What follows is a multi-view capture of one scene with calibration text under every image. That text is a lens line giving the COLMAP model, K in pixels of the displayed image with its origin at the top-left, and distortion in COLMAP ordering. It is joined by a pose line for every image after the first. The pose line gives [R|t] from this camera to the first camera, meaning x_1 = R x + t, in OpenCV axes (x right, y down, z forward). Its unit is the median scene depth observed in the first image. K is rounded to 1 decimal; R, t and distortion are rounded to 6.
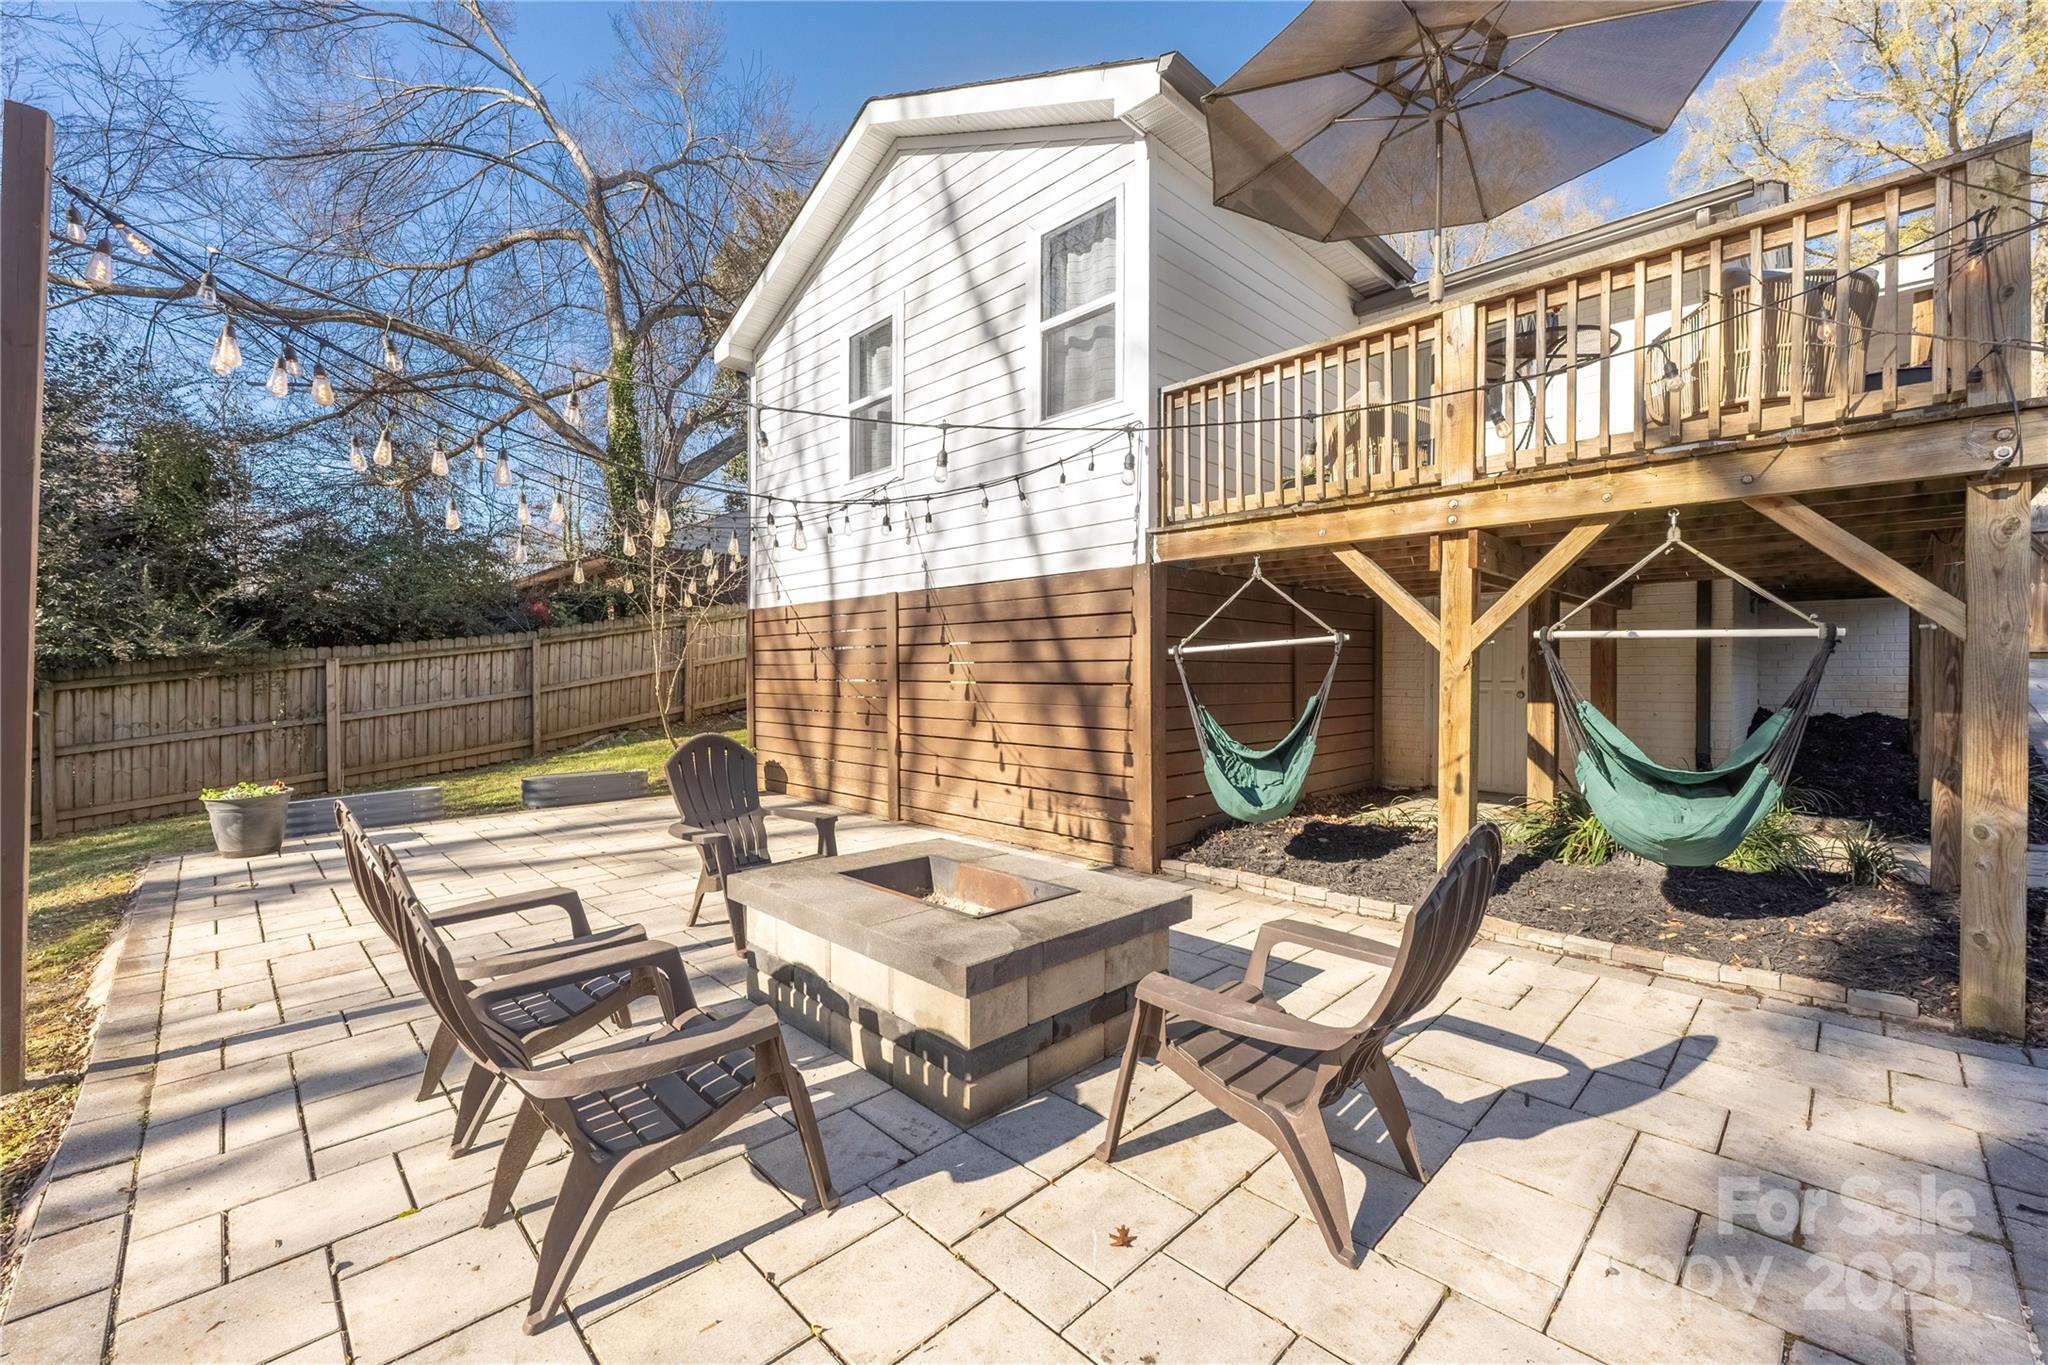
lens RADIAL K [[821.9, 0, 1017.6], [0, 821.9, 682.1], [0, 0, 1]] dist [-0.001080, -0.000623]
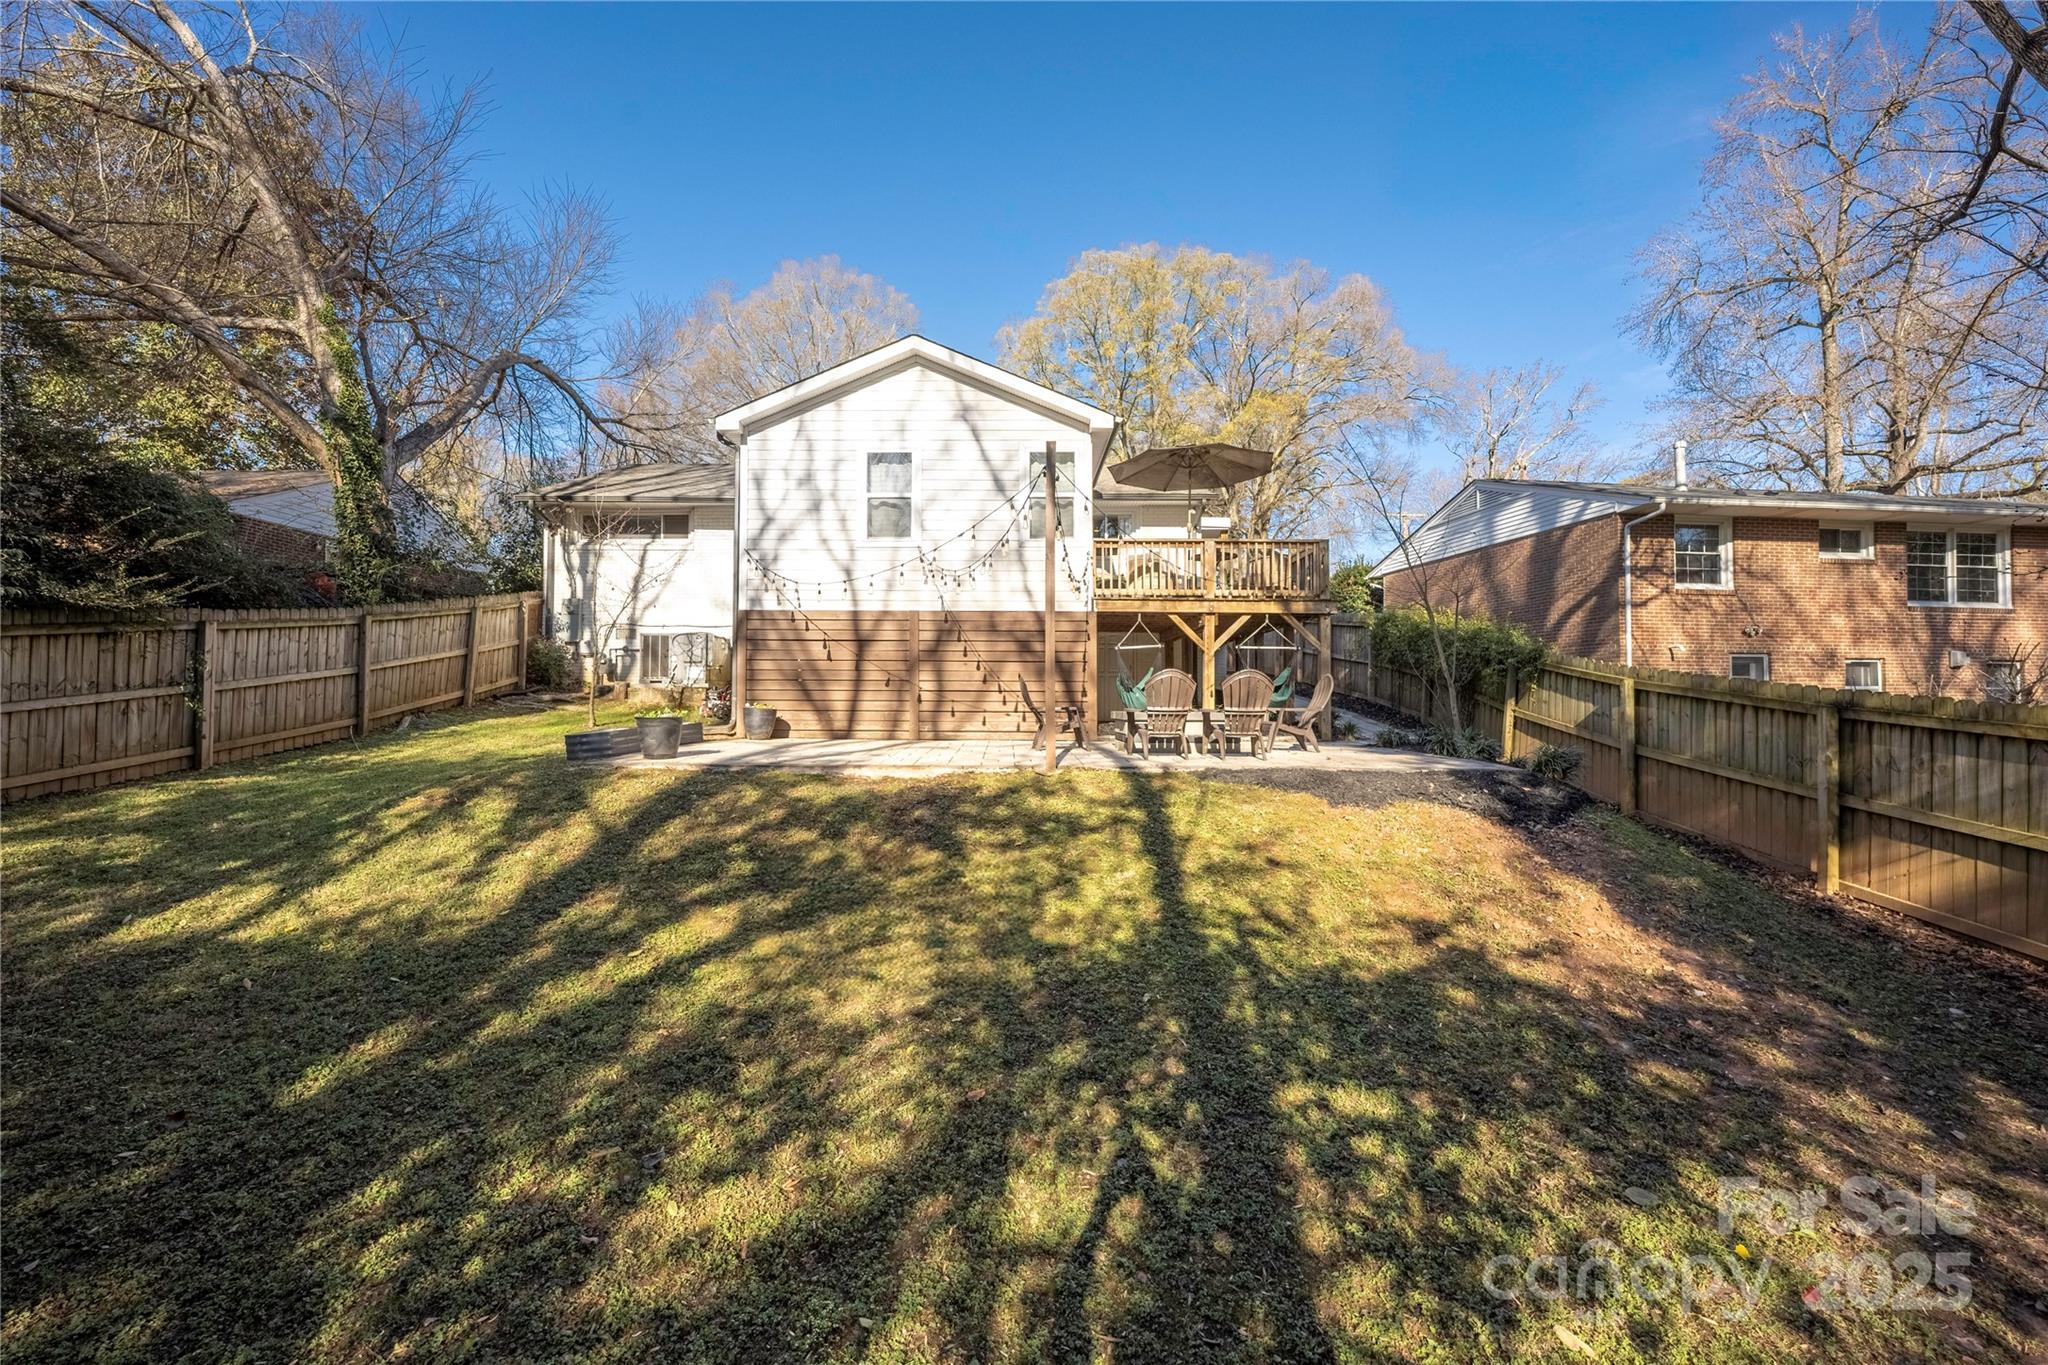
lens RADIAL K [[821.9, 0, 983.0], [0, 821.9, 689.5], [0, 0, 1]] dist [-0.001080, -0.000623]
pose [[0.717131, 0.016408, 0.696745, -1.557527], [0.000901, 0.999700, -0.024471, 0.125806], [-0.696937, 0.018177, 0.716902, -0.432296]]
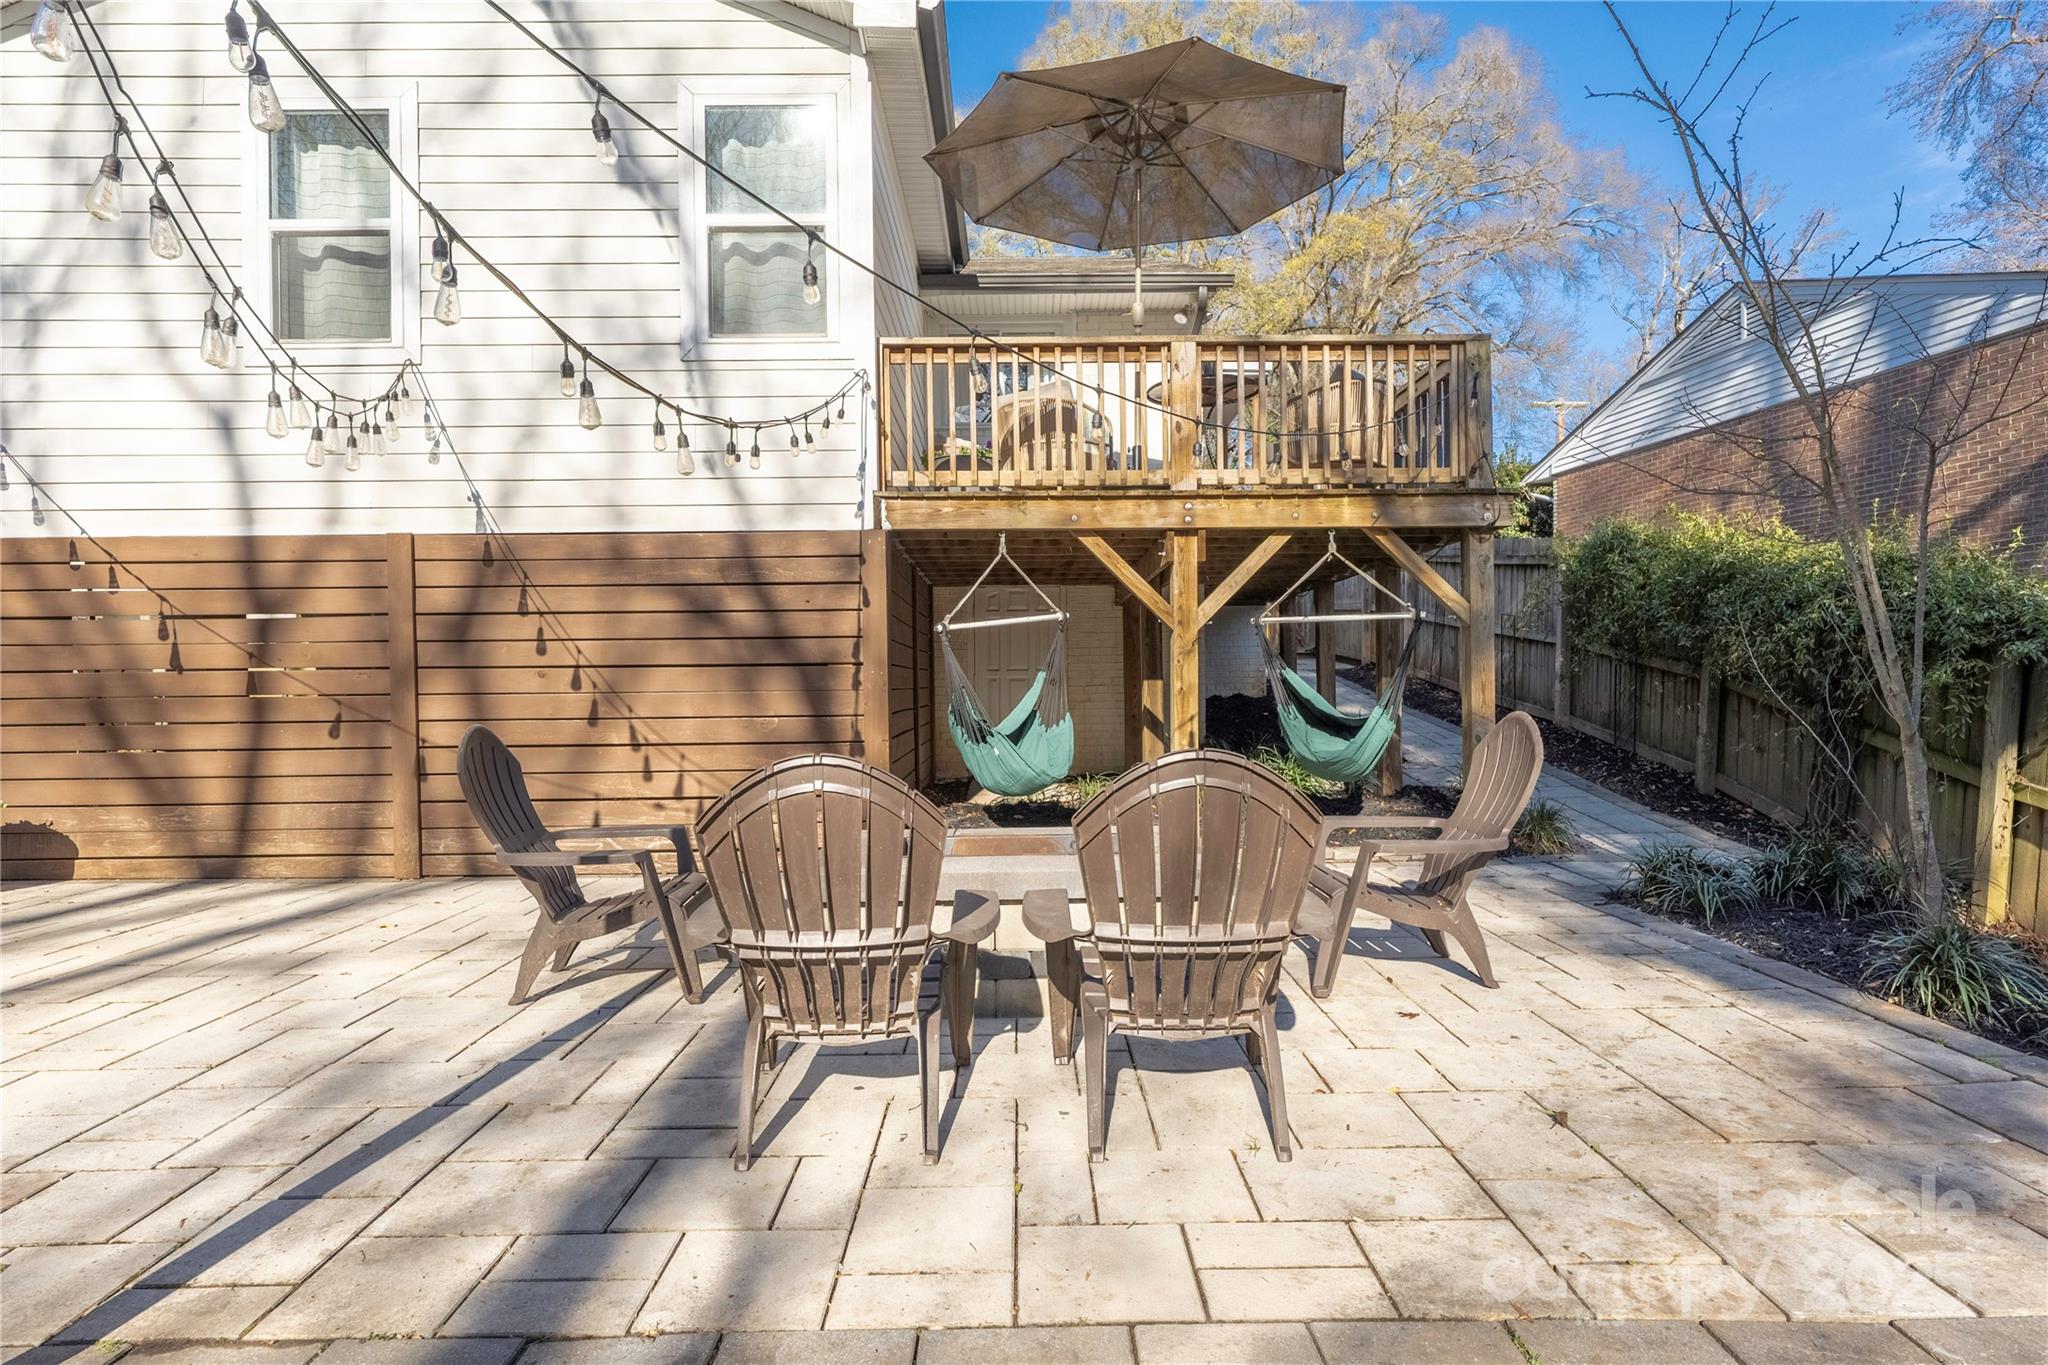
lens RADIAL K [[1082.5, 0, 1027.4], [0, 1082.5, 696.0], [0, 0, 1]] dist [-0.001792, 0.001921]
pose [[0.693627, -0.017101, 0.720131, -0.534926], [0.019292, 0.999801, 0.005160, 0.032639], [-0.720076, 0.010313, 0.693819, 0.051883]]
